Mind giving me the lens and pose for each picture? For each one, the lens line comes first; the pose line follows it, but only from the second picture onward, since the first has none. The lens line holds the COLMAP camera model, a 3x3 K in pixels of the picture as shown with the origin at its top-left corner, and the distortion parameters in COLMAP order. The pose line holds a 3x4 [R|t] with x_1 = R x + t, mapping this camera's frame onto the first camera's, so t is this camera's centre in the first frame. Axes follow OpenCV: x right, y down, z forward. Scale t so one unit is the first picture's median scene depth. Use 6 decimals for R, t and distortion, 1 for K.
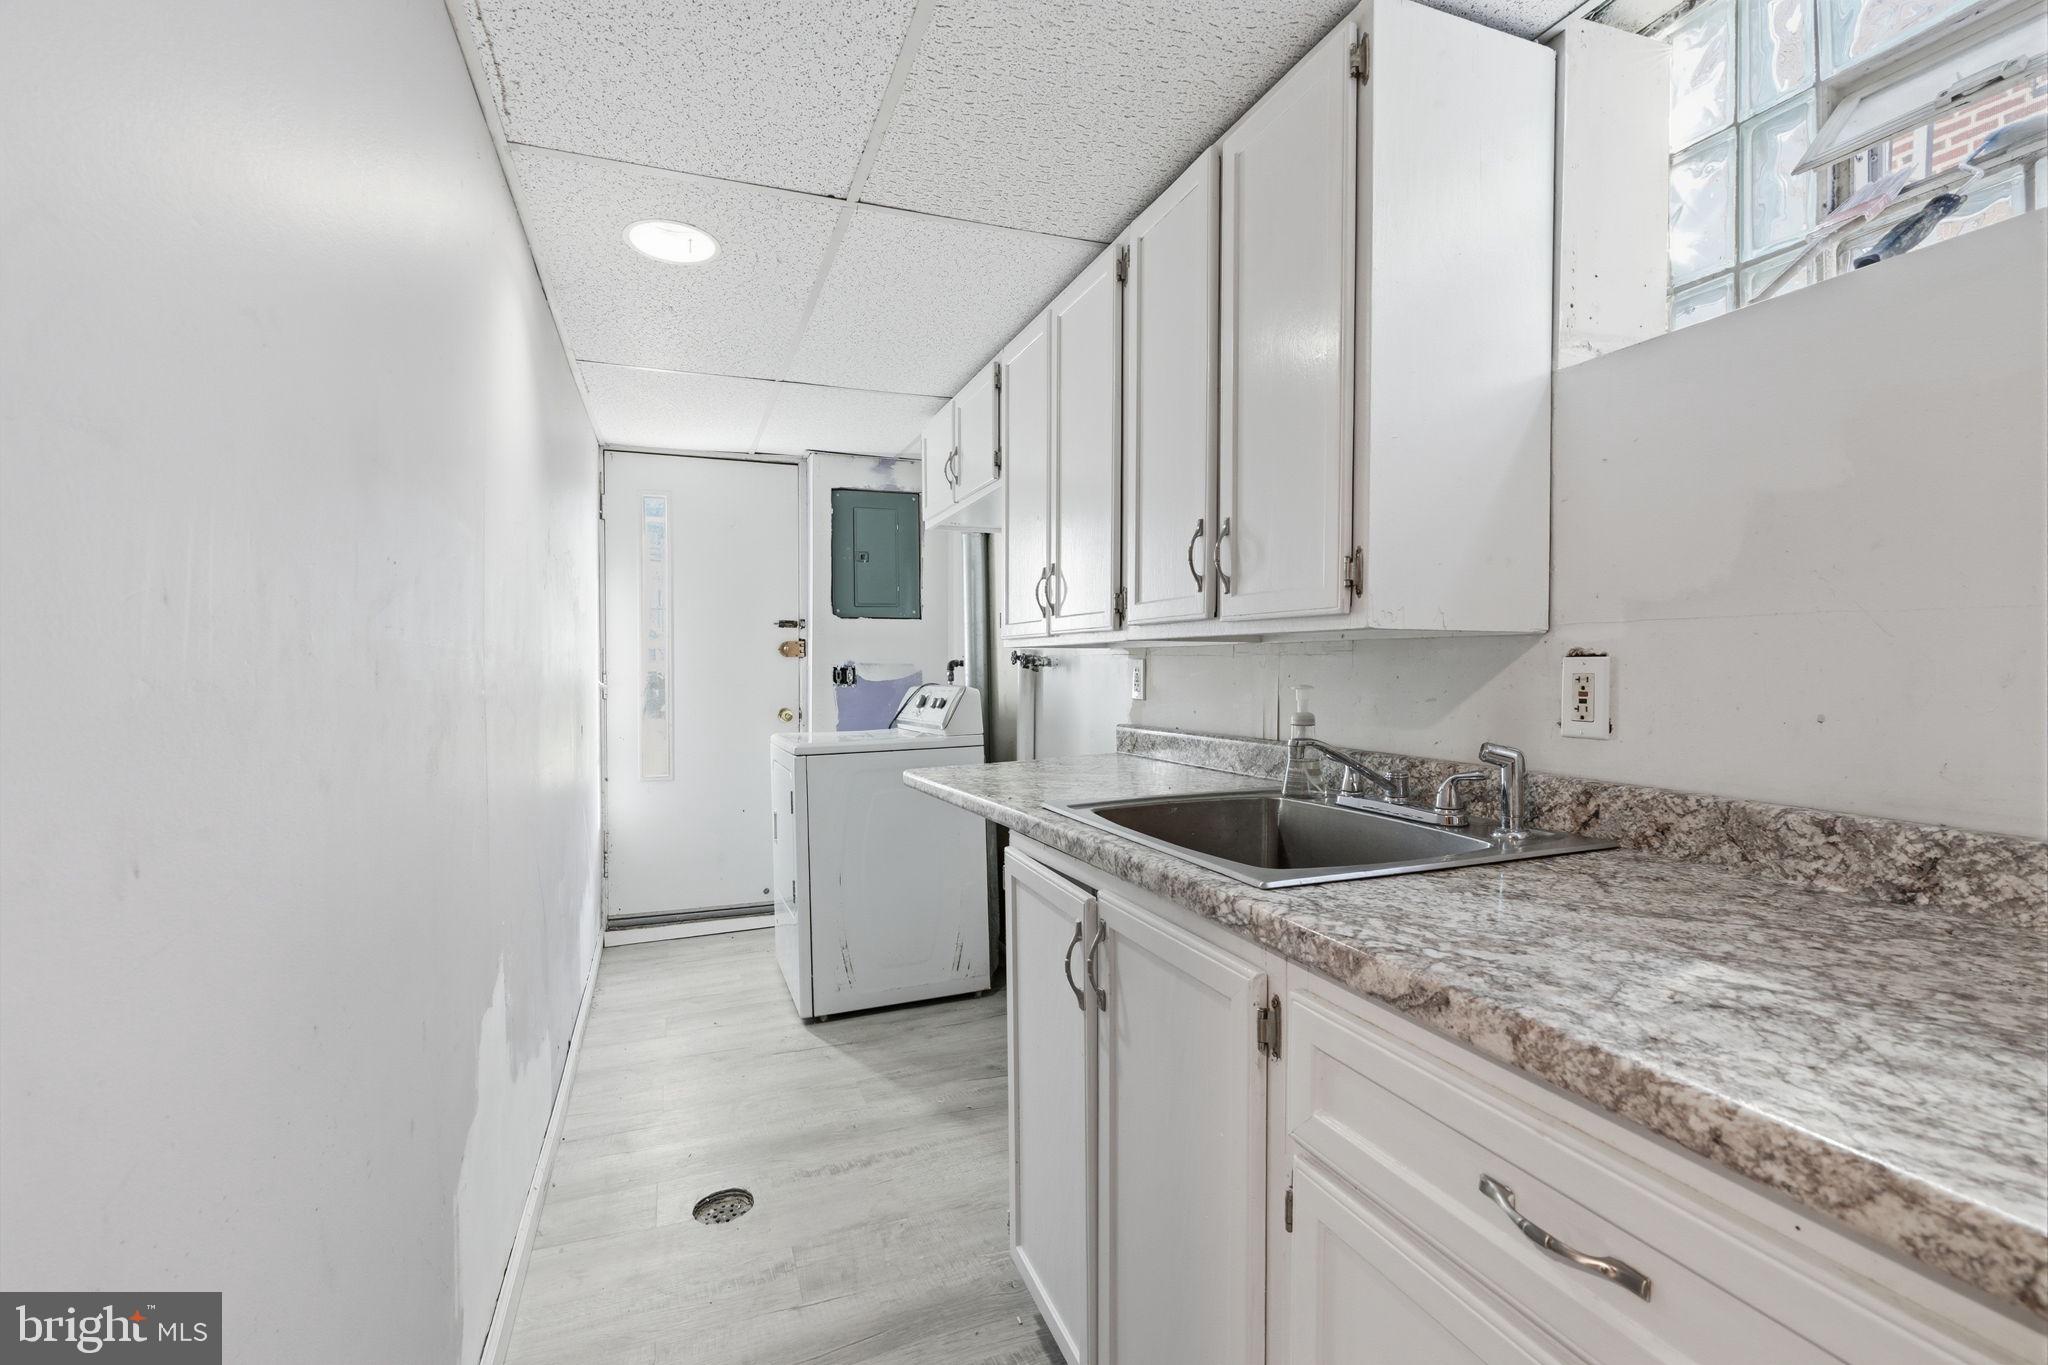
lens RADIAL K [[908.7, 0, 1021.3], [0, 908.7, 673.5], [0, 0, 1]] dist [-0.002544, 0.000408]
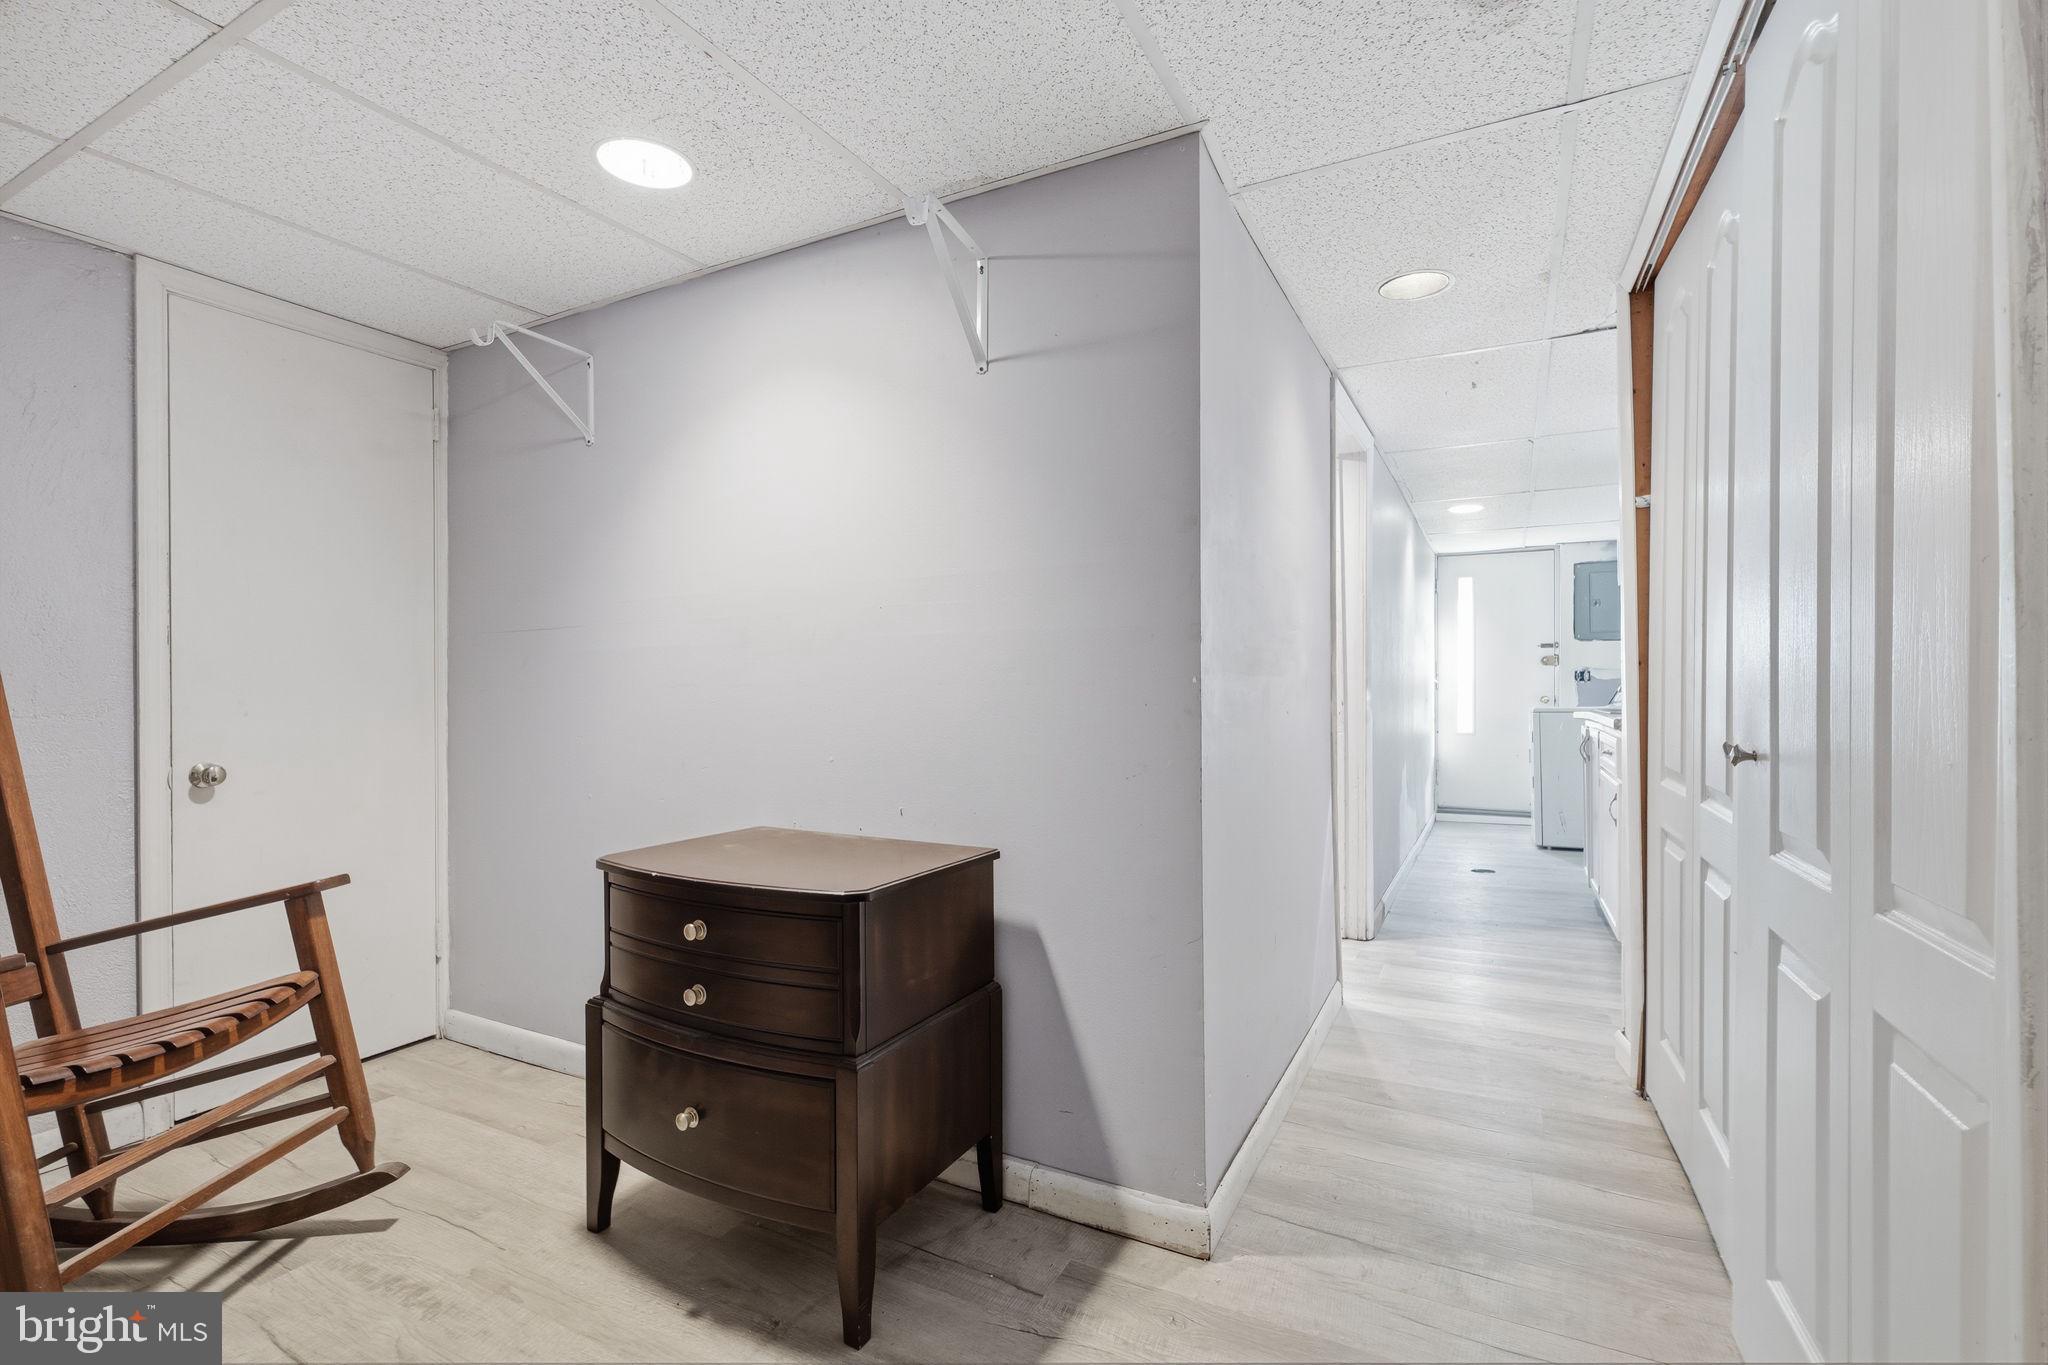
lens RADIAL K [[908.7, 0, 1020.4], [0, 908.7, 687.7], [0, 0, 1]] dist [-0.002544, 0.000408]
pose [[0.655861, 0.000607, -0.754882, 0.383009], [-0.010575, 0.999909, -0.008384, 0.048937], [0.754808, 0.013481, 0.655808, -0.858306]]
